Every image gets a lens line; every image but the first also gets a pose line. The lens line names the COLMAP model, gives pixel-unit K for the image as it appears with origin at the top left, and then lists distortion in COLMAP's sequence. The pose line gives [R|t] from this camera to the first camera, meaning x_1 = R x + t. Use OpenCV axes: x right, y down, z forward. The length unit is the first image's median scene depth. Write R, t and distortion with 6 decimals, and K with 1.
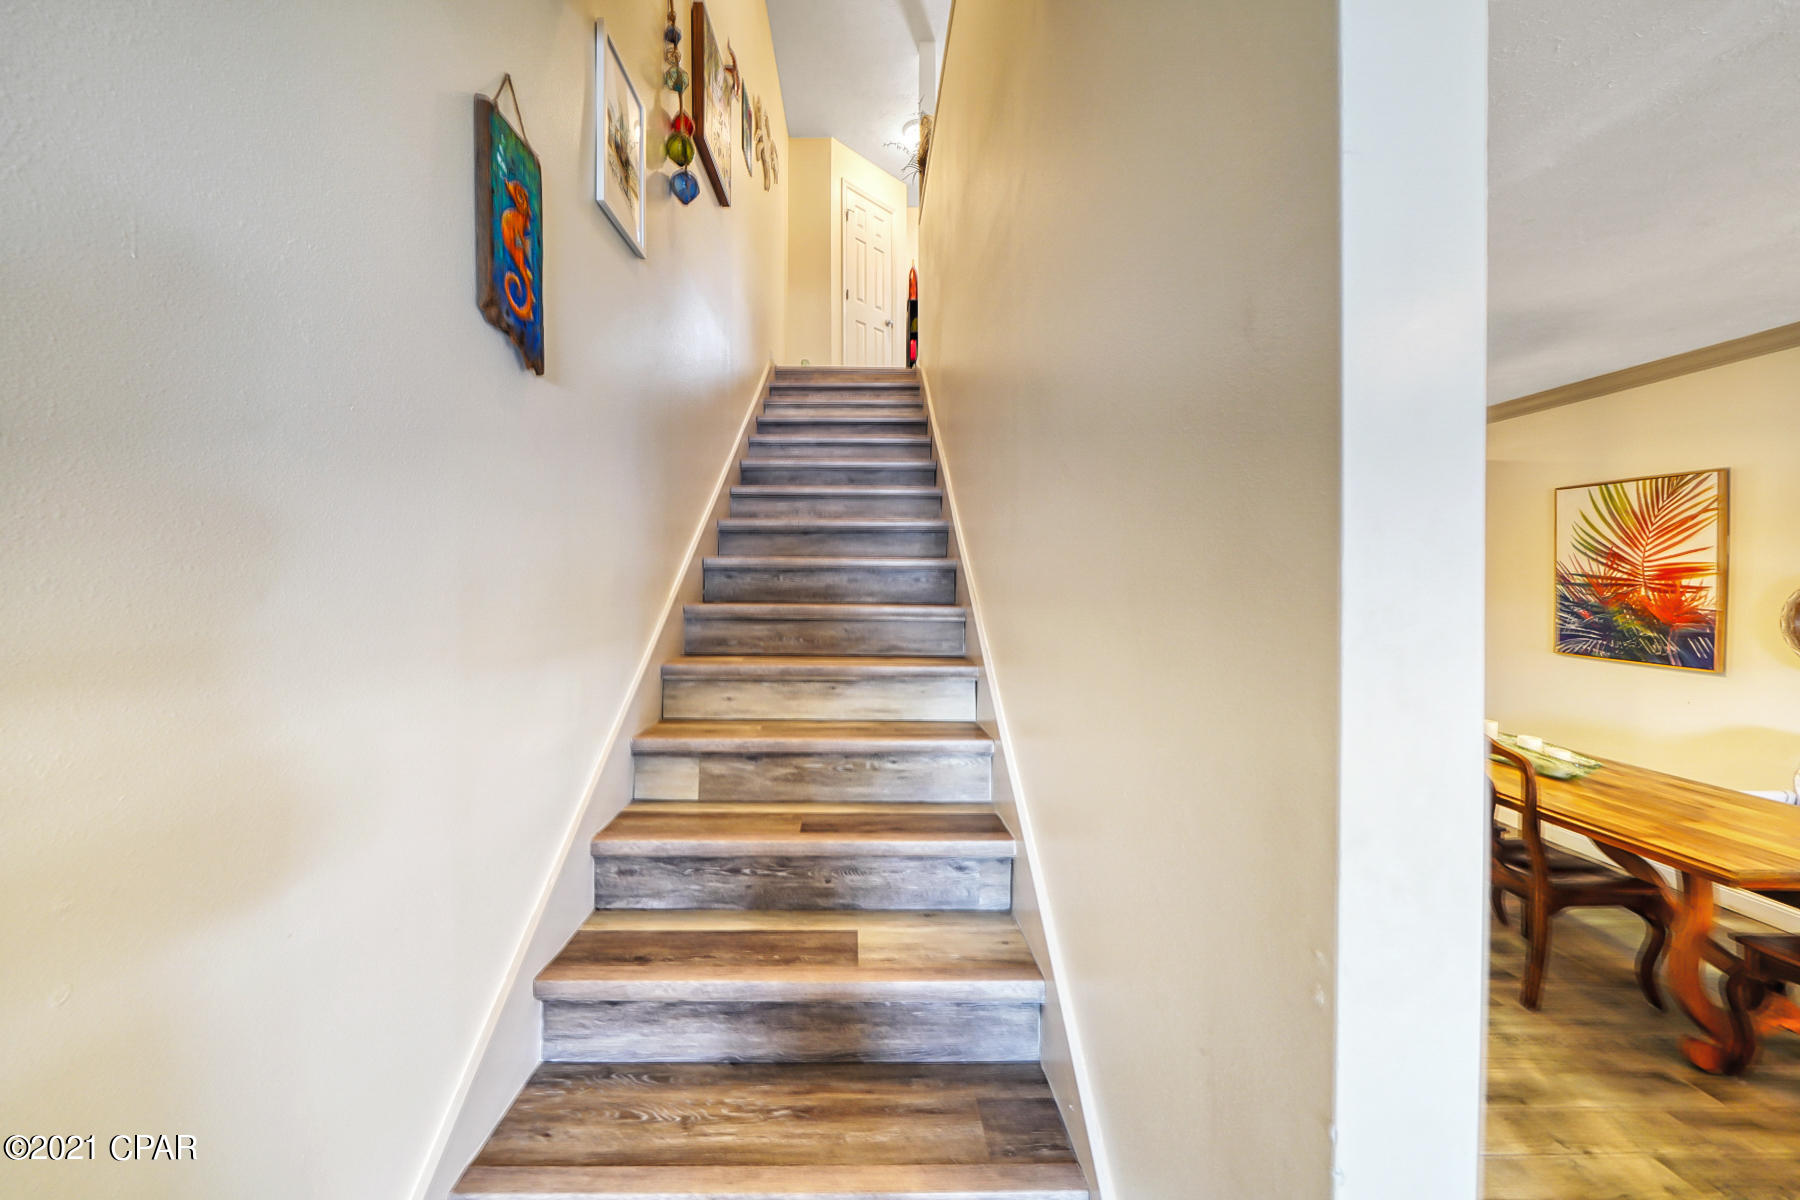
lens RADIAL K [[642.4, 0, 879.0], [0, 642.4, 575.0], [0, 0, 1]] dist [-0.000516, 0.000023]
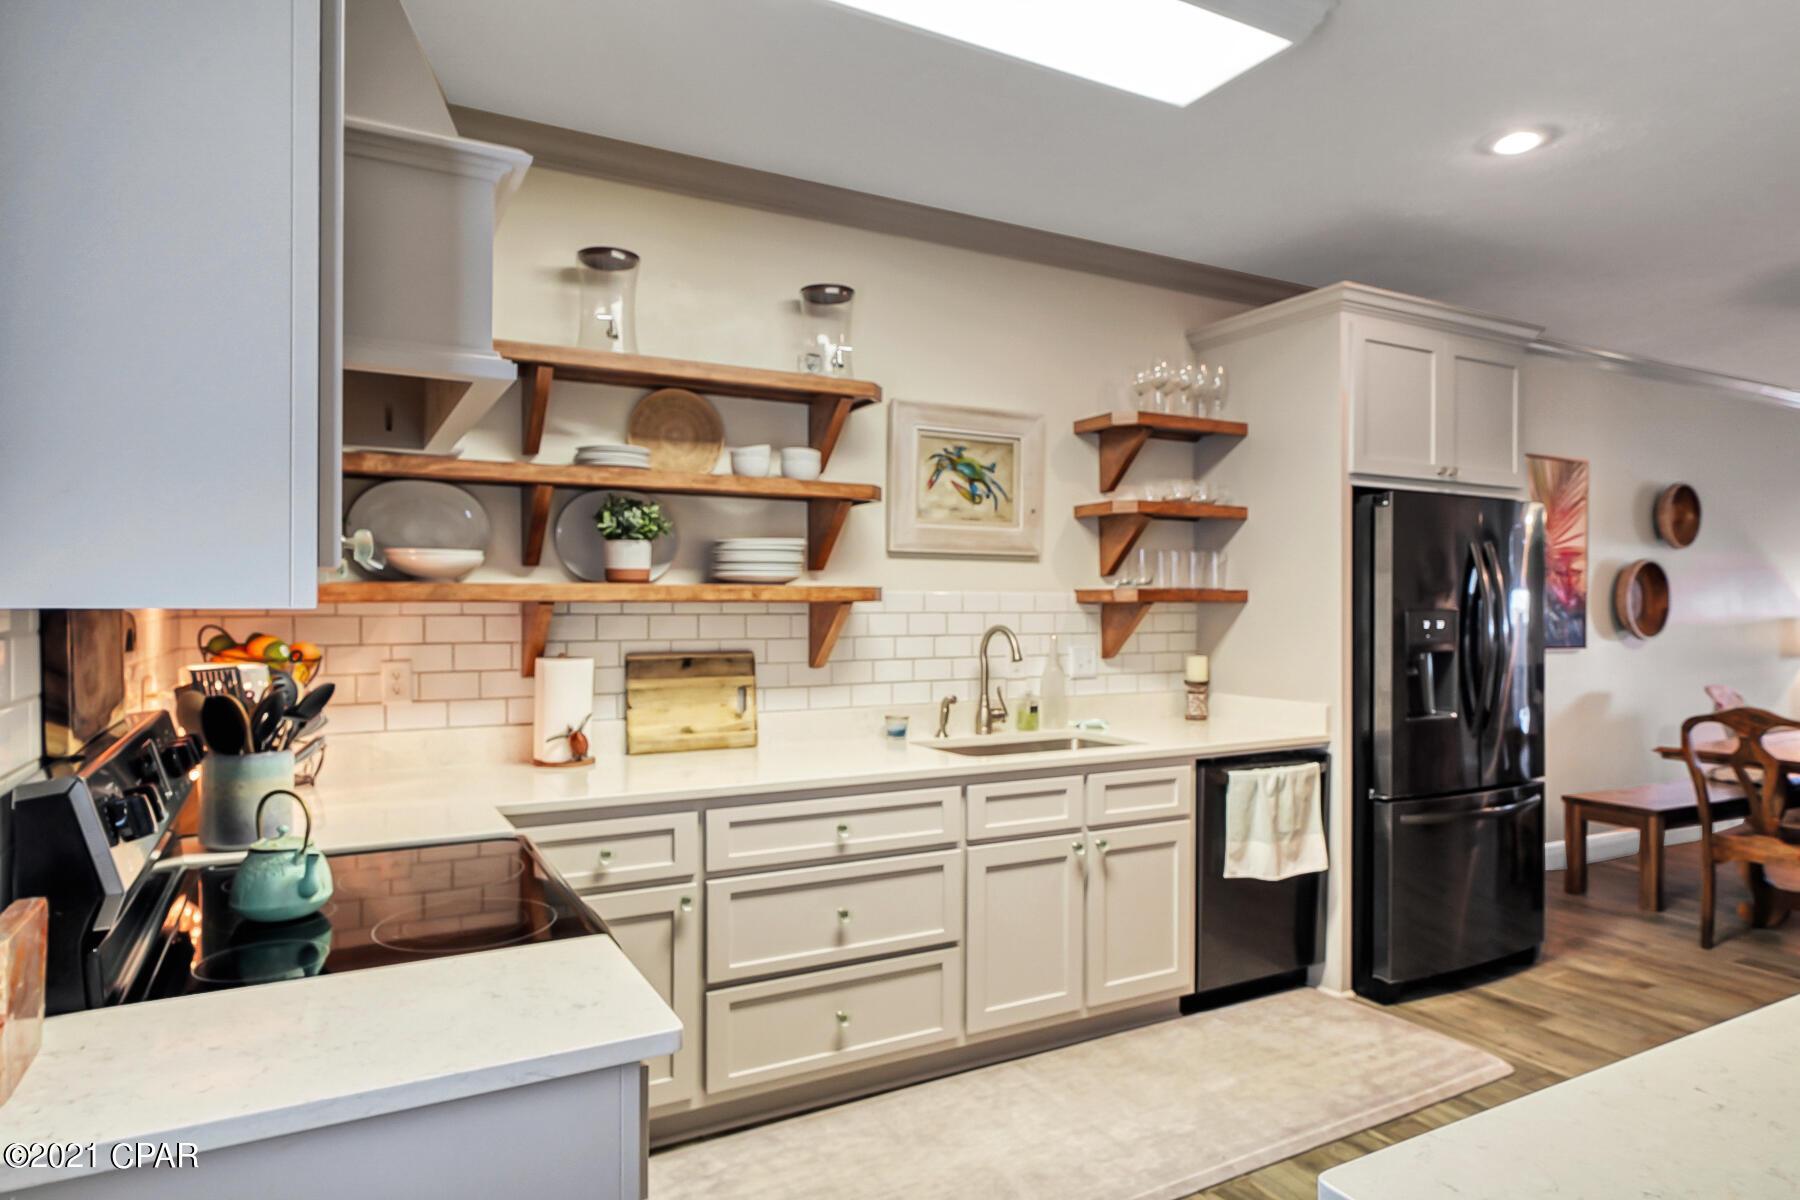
lens RADIAL K [[1004.2, 0, 917.1], [0, 1004.2, 598.4], [0, 0, 1]] dist [-0.000514, -0.000581]
pose [[-0.448284, -0.004133, 0.893882, 0.270567], [-0.011985, 0.999927, -0.001387, 0.074469], [-0.893811, -0.011335, -0.448301, 2.547593]]
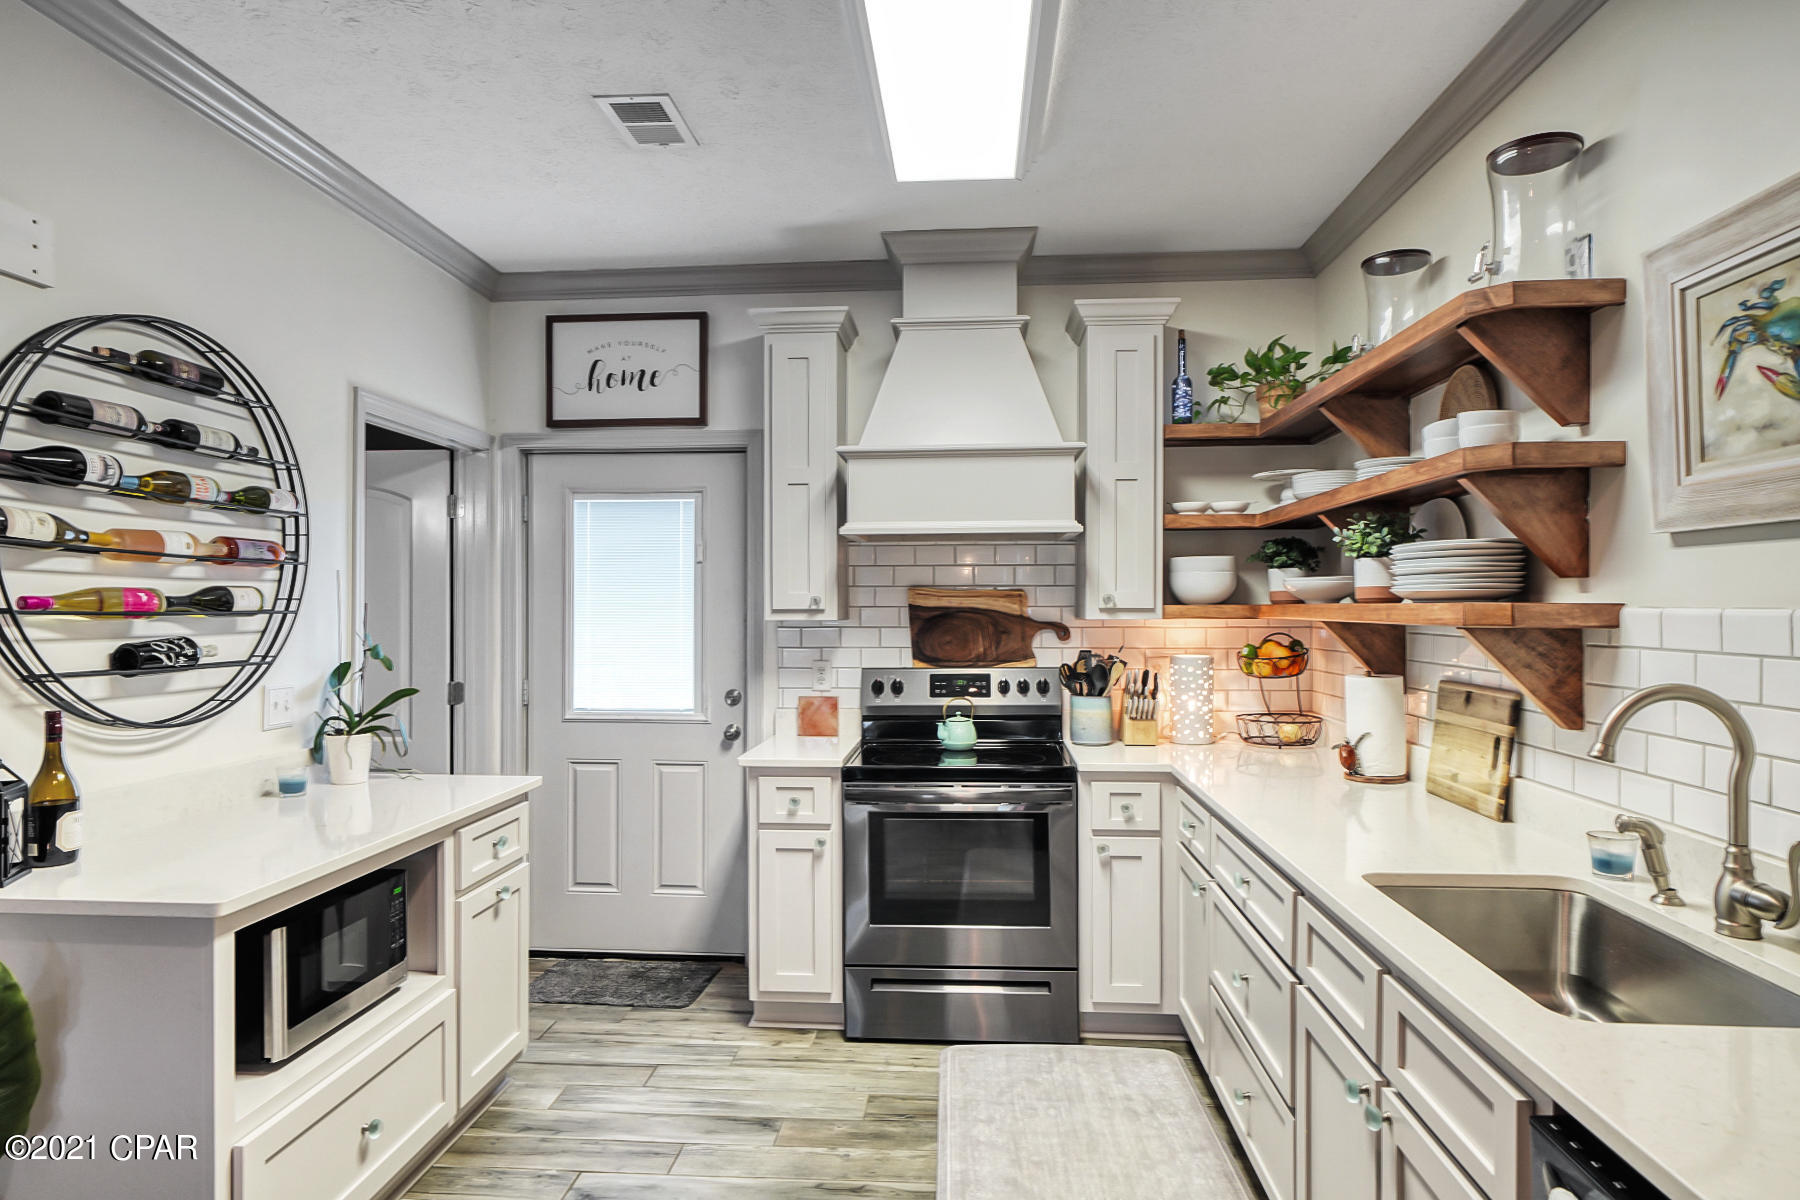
lens RADIAL K [[1037.1, 0, 900.0], [0, 1037.1, 600.0], [0, 0, 1]] dist [-0.000223, 0.000744]
pose [[0.995861, -0.004970, -0.090756, 0.826001], [0.005376, 0.999977, 0.004226, 0.056651], [0.090733, -0.004696, 0.995864, 1.528591]]
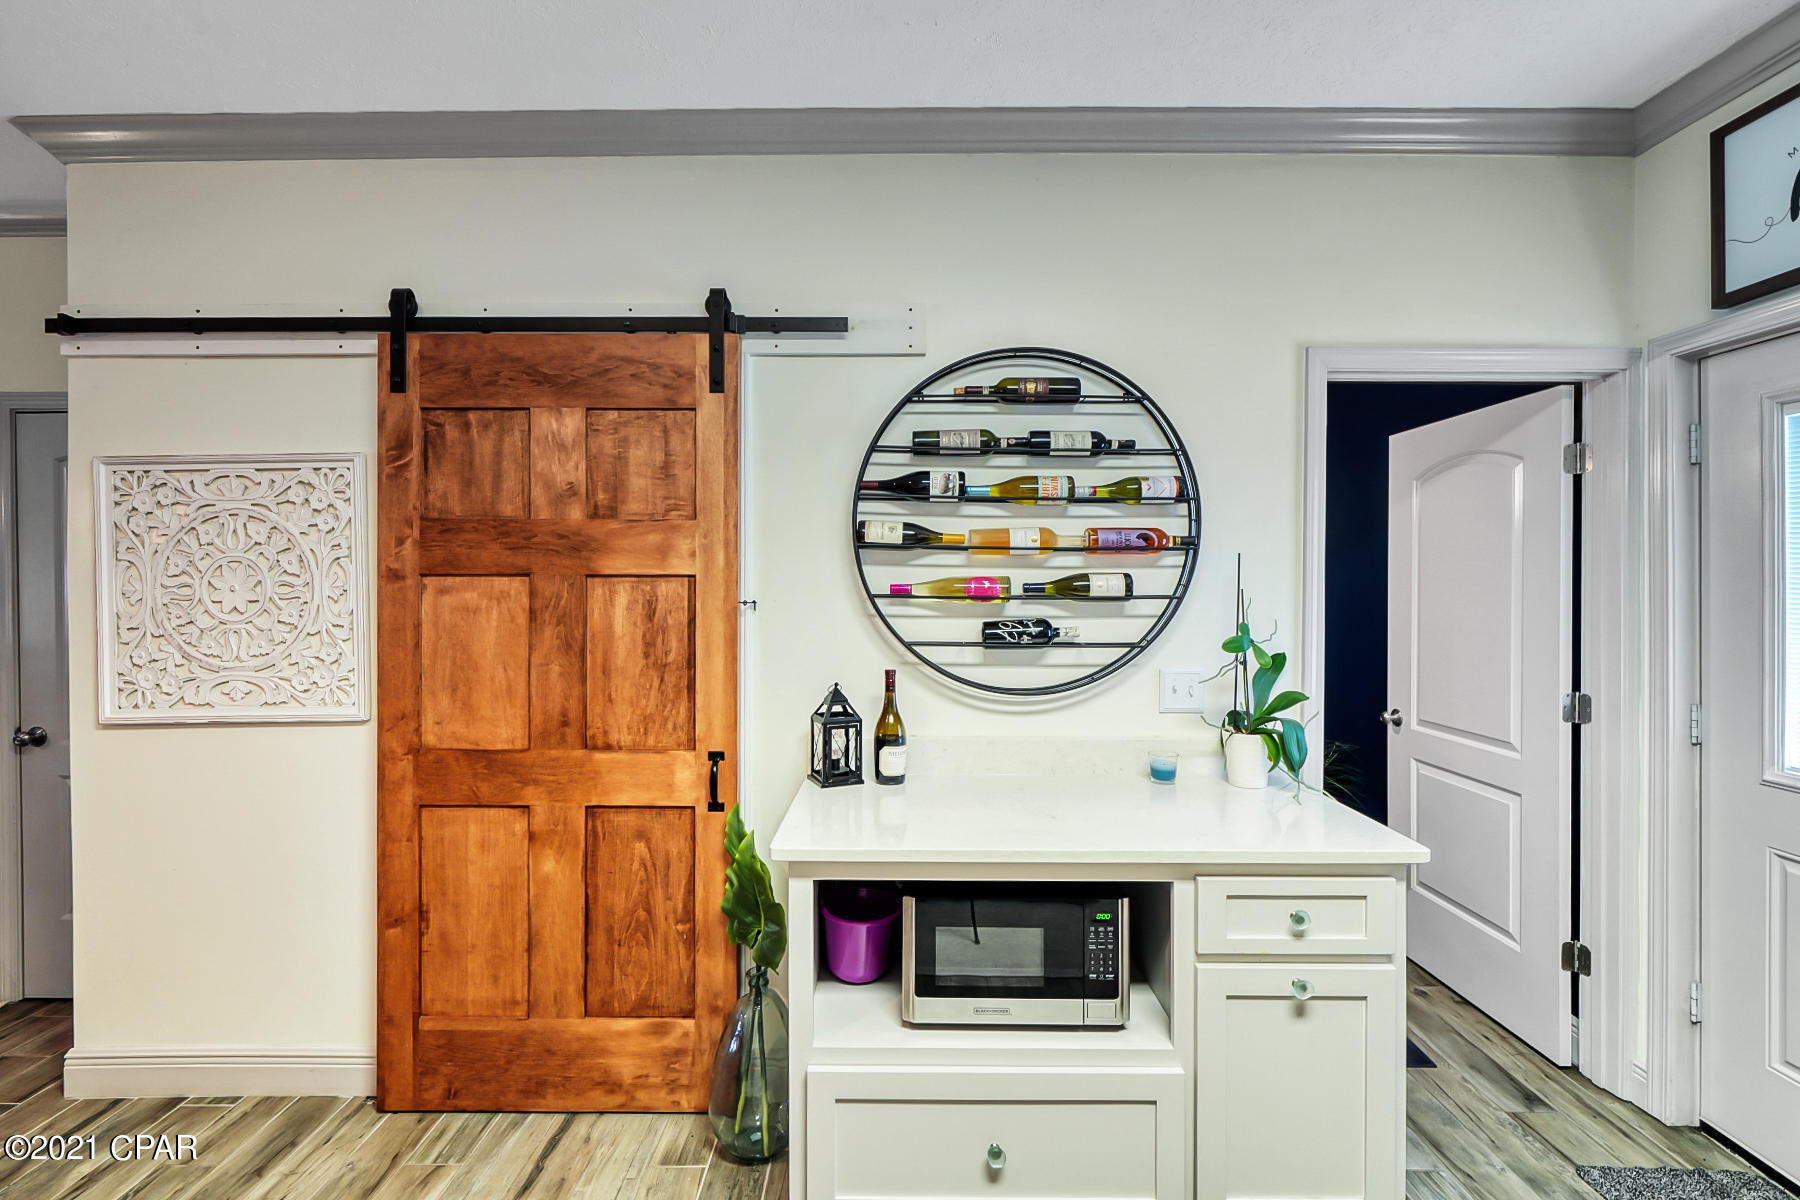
lens RADIAL K [[776.1, 0, 894.7], [0, 776.1, 591.7], [0, 0, 1]] dist [-0.002725, -0.000370]
pose [[-0.021538, -0.002479, -0.999765, 0.887260], [0.010286, 0.999943, -0.002702, 0.061732], [0.999715, -0.010342, -0.021511, 2.086993]]
